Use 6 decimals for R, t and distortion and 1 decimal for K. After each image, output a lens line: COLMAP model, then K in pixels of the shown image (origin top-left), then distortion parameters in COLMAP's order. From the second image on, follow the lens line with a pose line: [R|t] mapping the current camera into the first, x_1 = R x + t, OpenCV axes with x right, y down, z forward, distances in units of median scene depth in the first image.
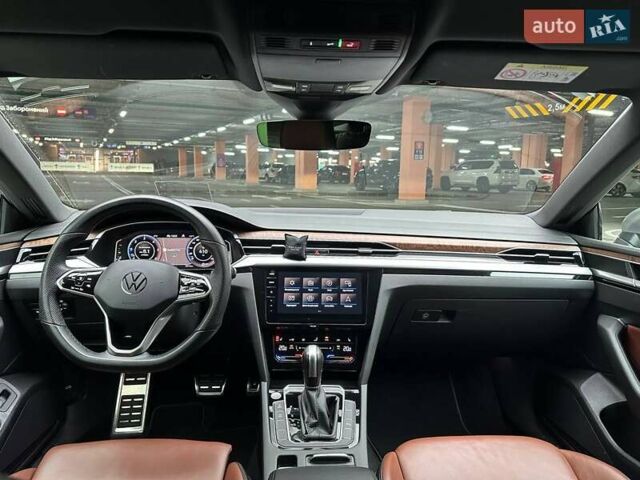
lens RADIAL K [[446.4, 0, 320.0], [0, 446.4, 240.0], [0, 0, 1]] dist [0.058979, -0.082996]
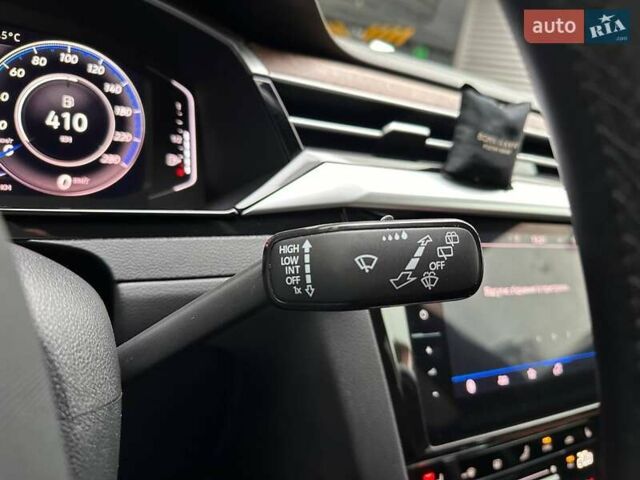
lens RADIAL K [[508.9, 0, 320.0], [0, 508.9, 240.0], [0, 0, 1]] dist [-0.008251, -0.012942]
pose [[0.879469, 0.004832, 0.475931, -0.273643], [-0.081940, 0.986556, 0.141399, 0.038119], [-0.468849, -0.163354, 0.868041, 0.737089]]
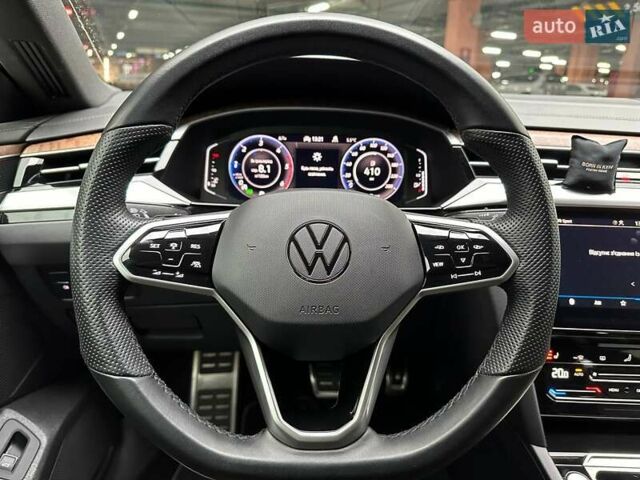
lens RADIAL K [[454.2, 0, 320.0], [0, 454.2, 240.0], [0, 0, 1]] dist [0.060875, -0.109914]
pose [[0.999195, 0.022907, -0.032938, -0.306236], [-0.016936, 0.985071, 0.171315, 0.015023], [0.036371, -0.170619, 0.984666, 0.482703]]
